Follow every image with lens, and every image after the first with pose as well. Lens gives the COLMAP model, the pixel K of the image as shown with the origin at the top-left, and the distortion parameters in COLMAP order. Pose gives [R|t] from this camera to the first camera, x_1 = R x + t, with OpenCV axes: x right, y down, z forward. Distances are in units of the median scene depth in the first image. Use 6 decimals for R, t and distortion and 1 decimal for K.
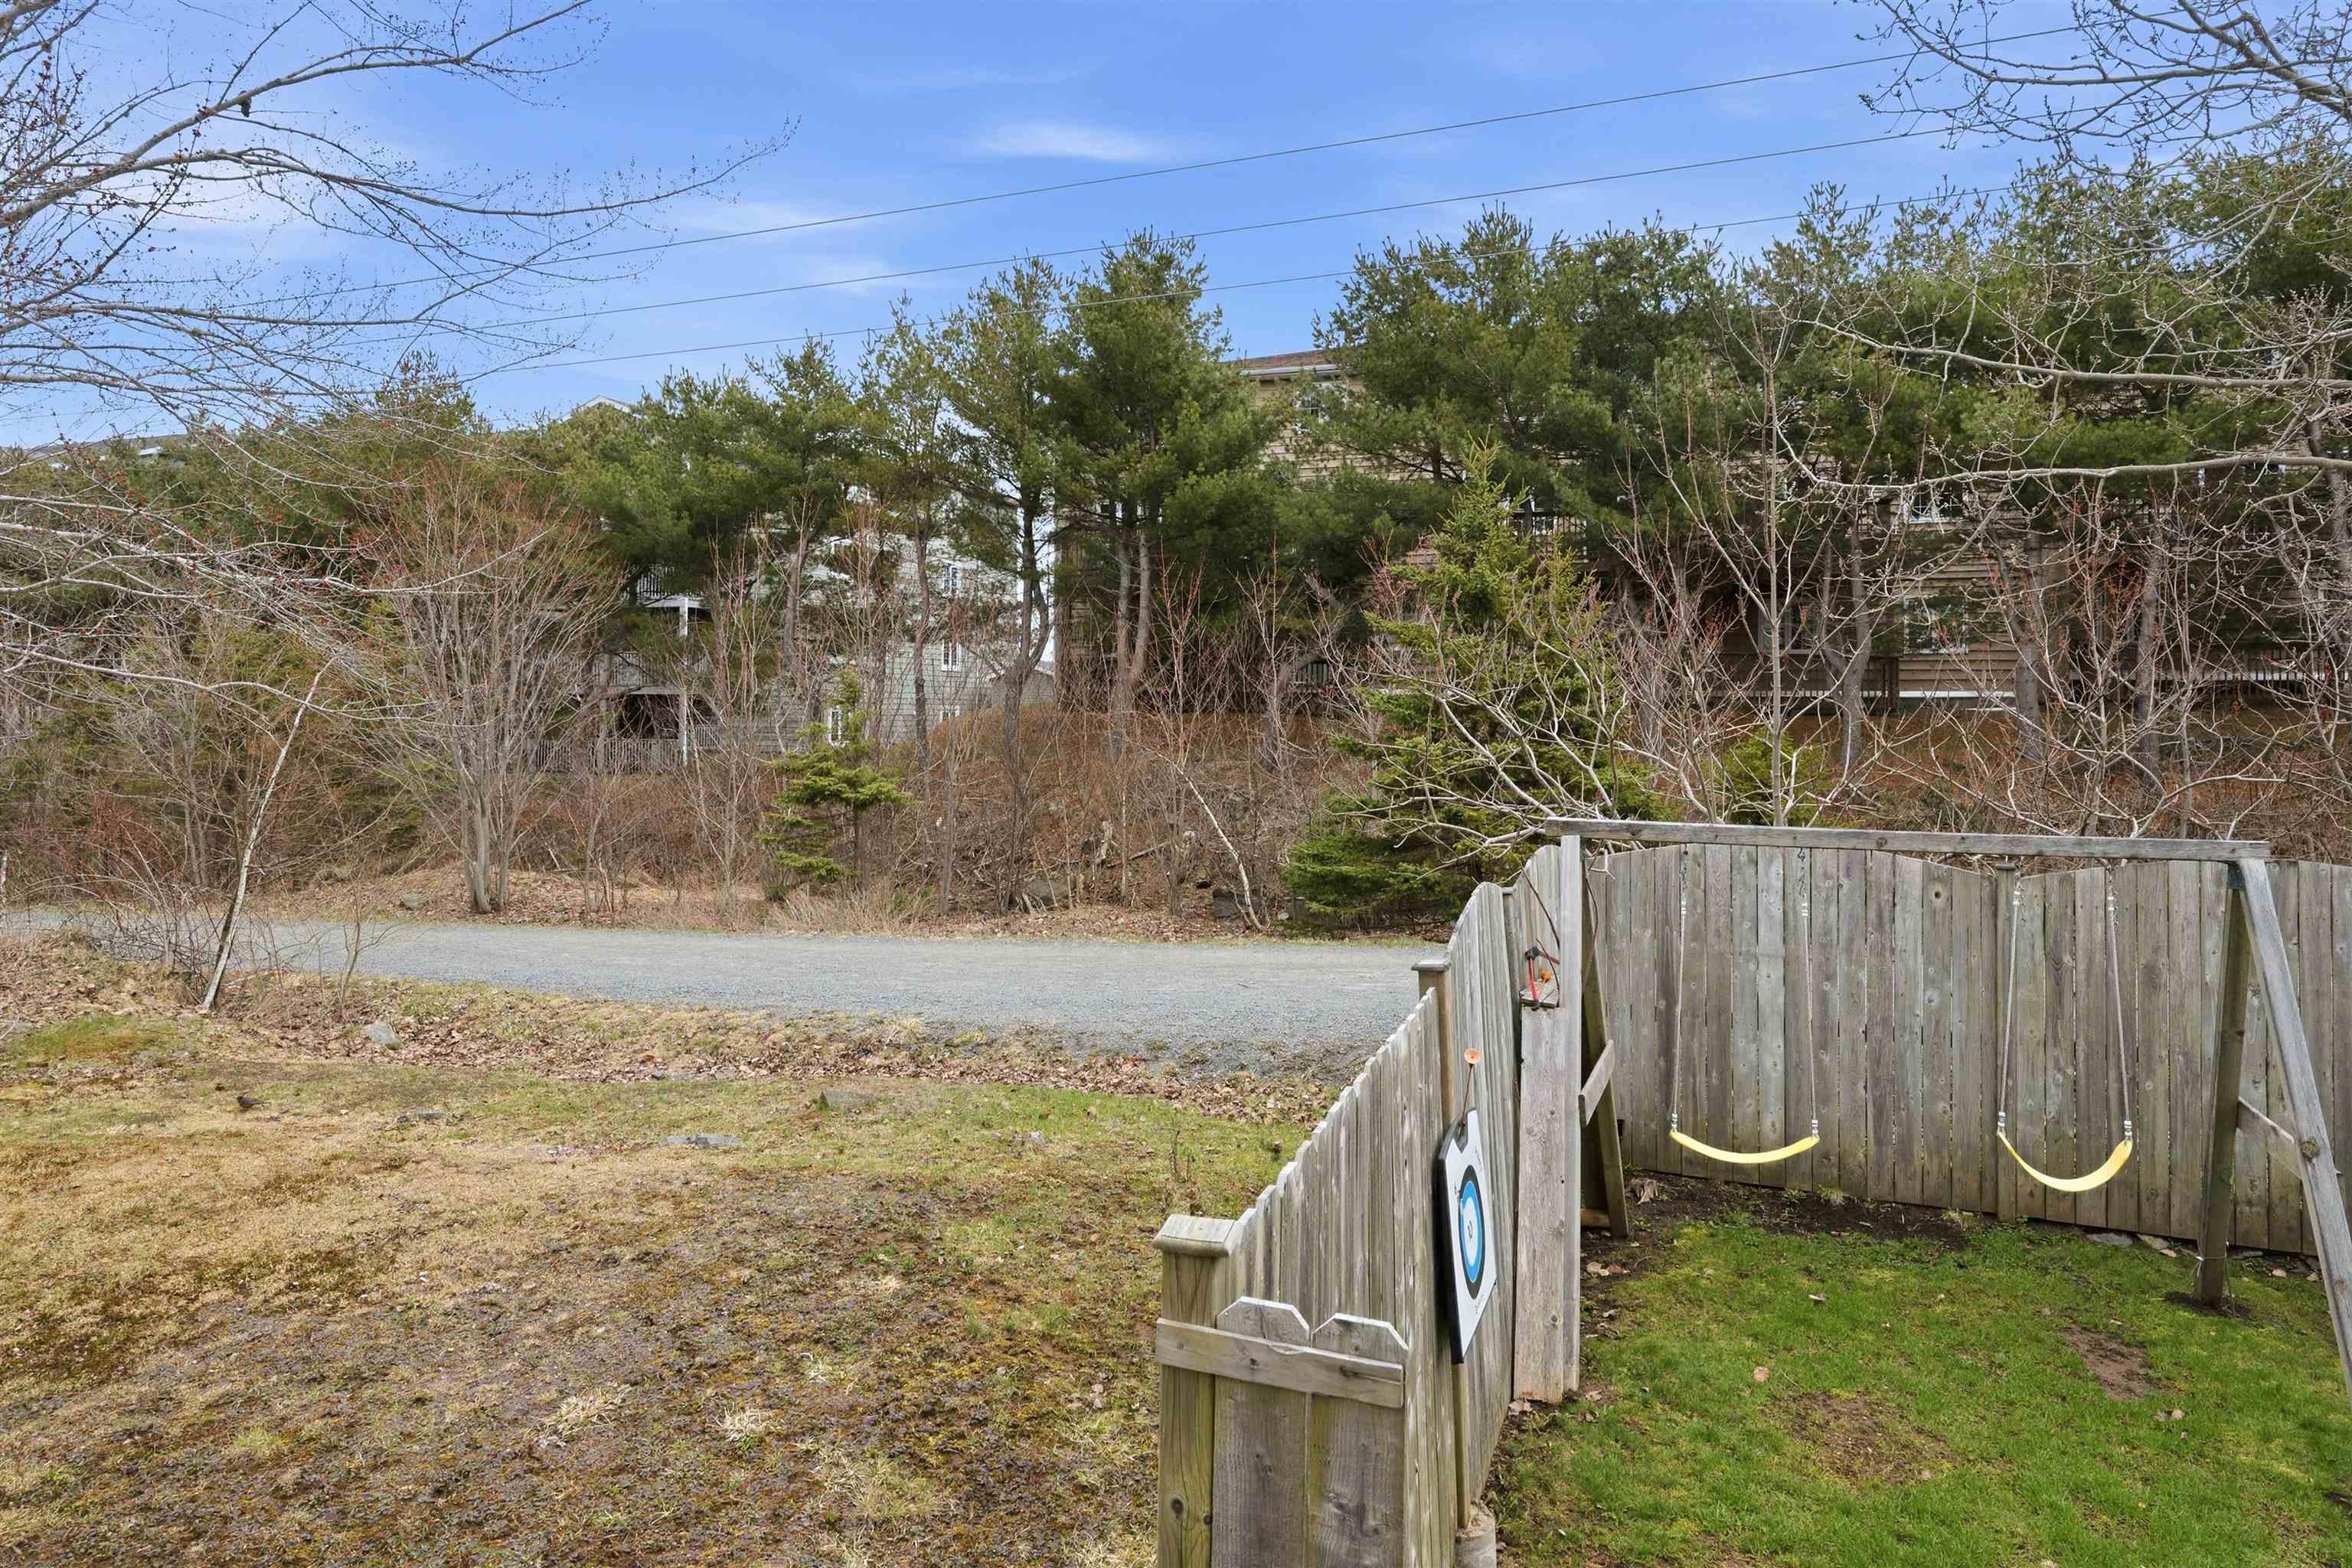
lens RADIAL K [[1466.9, 0, 1175.6], [0, 1466.9, 685.5], [0, 0, 1]] dist [-0.000840, 0.002969]
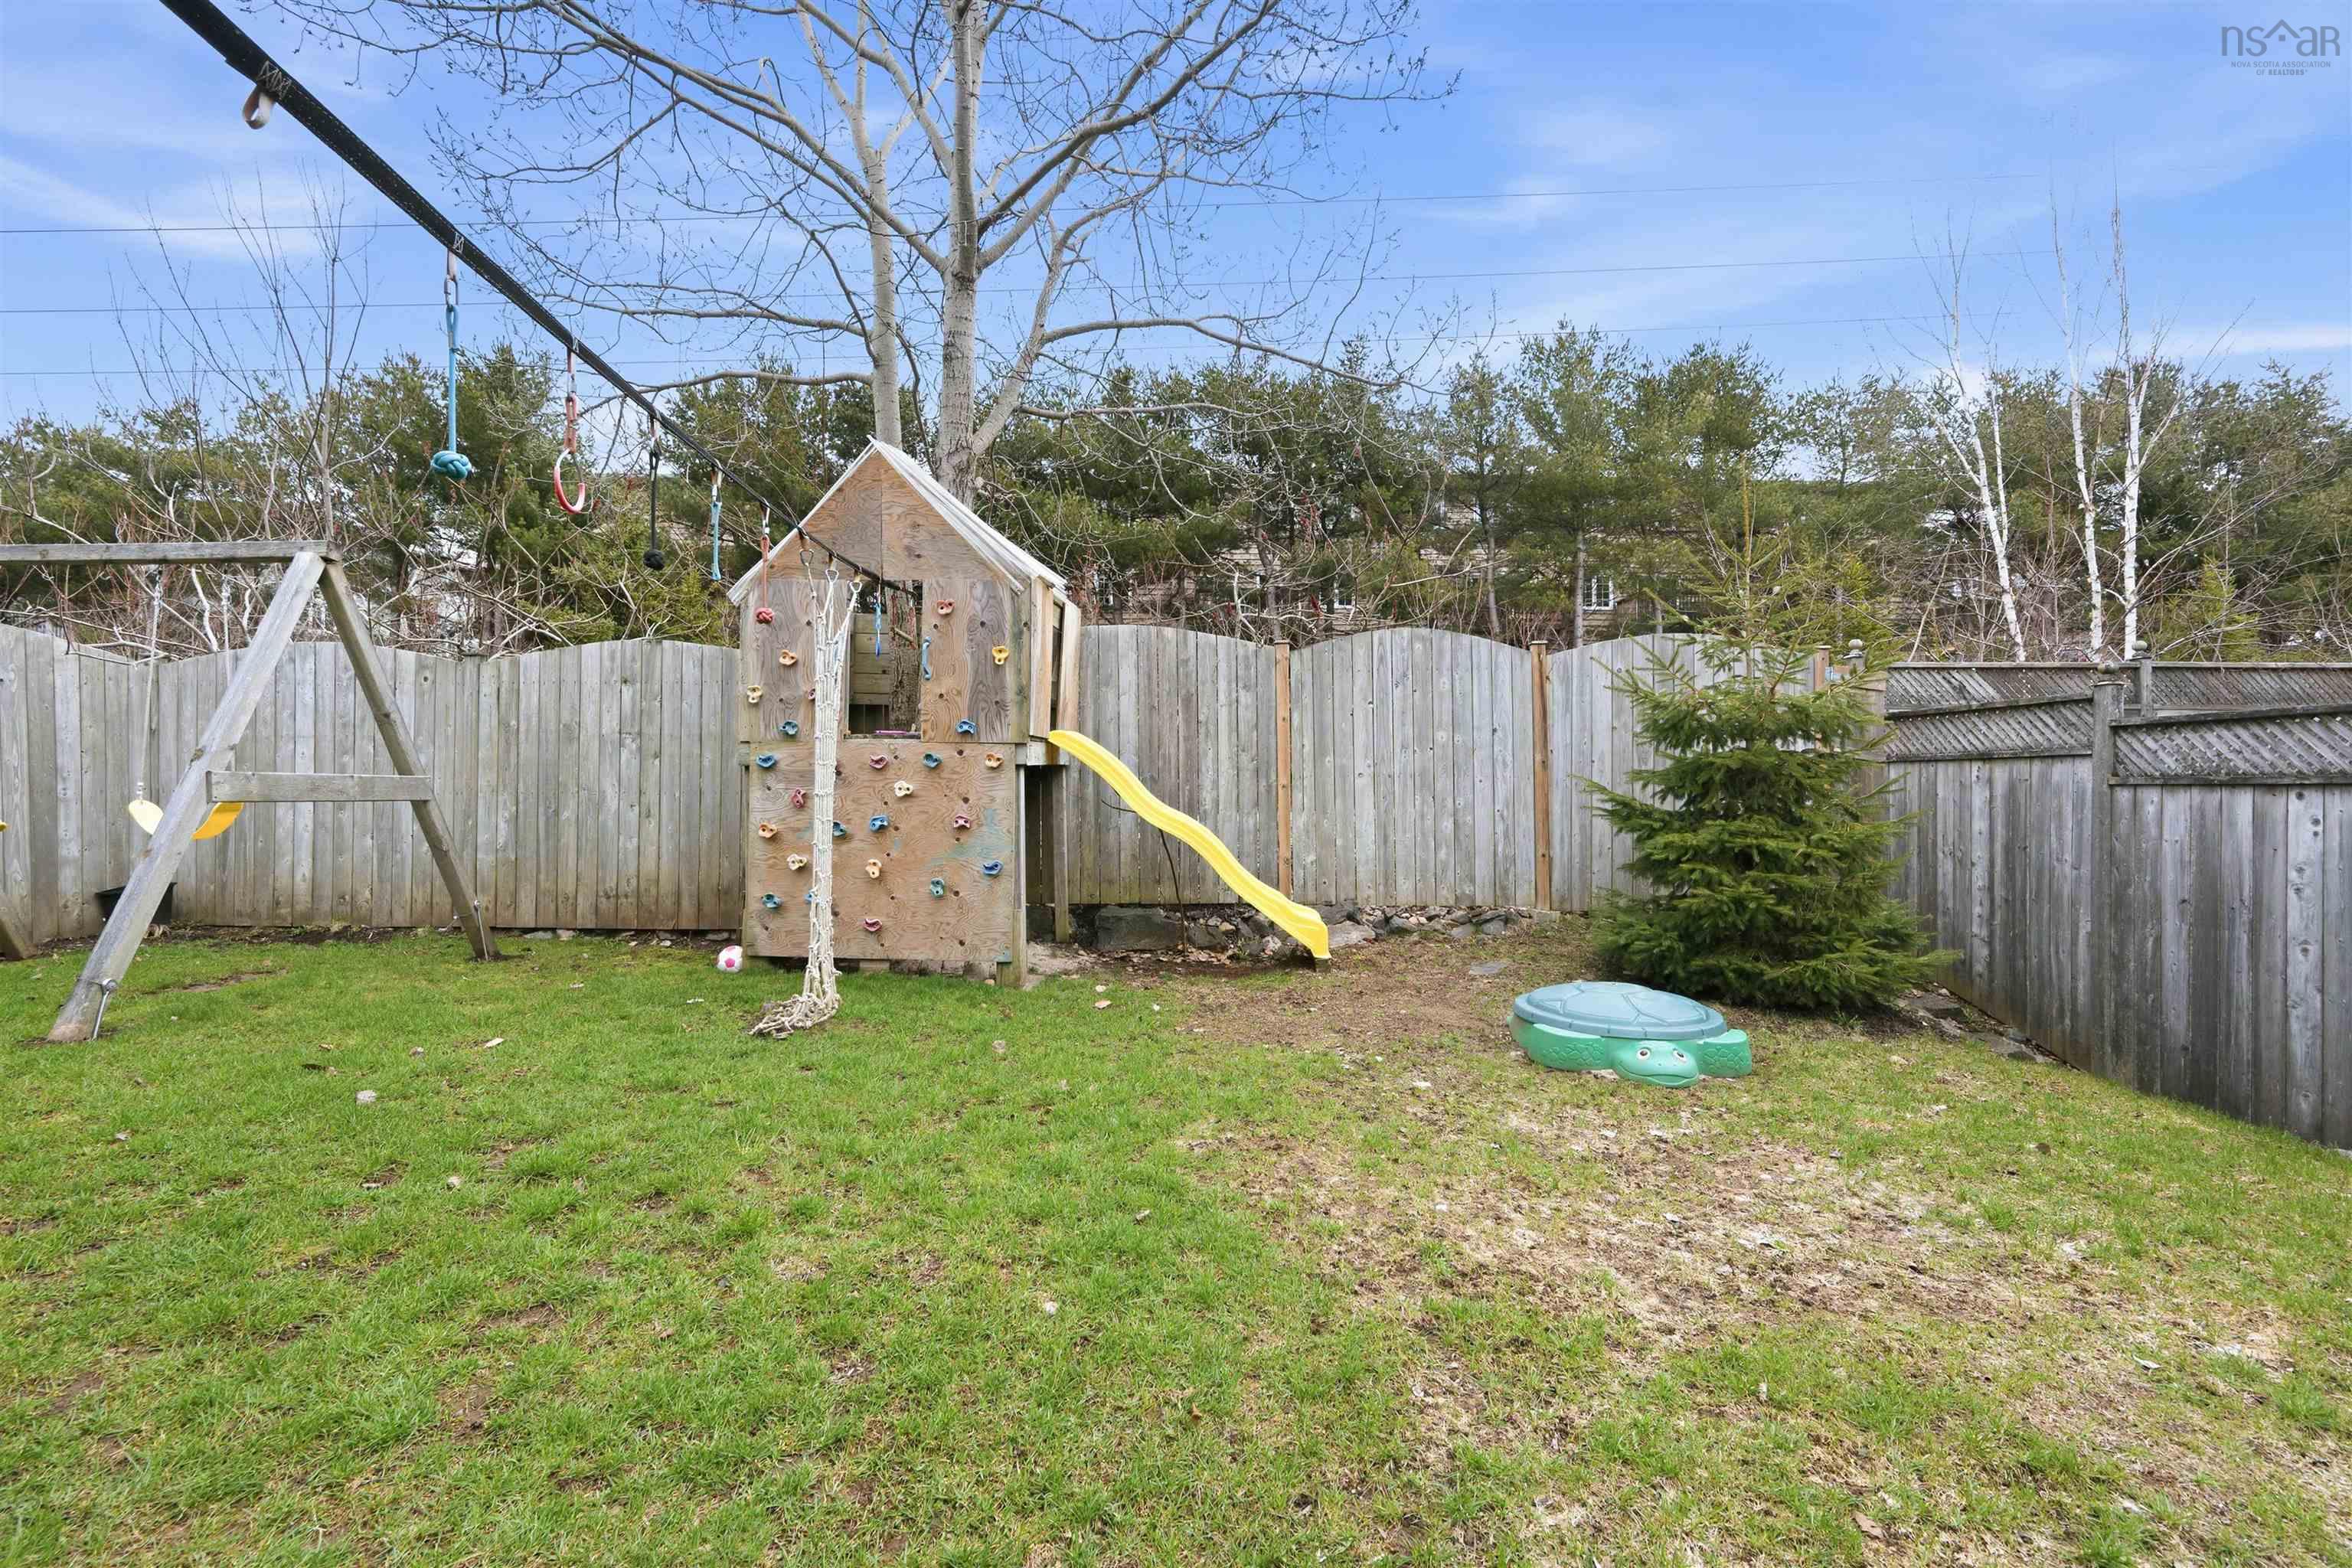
lens RADIAL K [[967.1, 0, 1179.3], [0, 967.1, 770.9], [0, 0, 1]] dist [-0.001463, -0.000251]
pose [[0.933708, -0.008063, 0.357945, 0.869371], [0.005163, 0.999946, 0.009058, 0.228486], [-0.357999, -0.006609, 0.933699, 0.000288]]
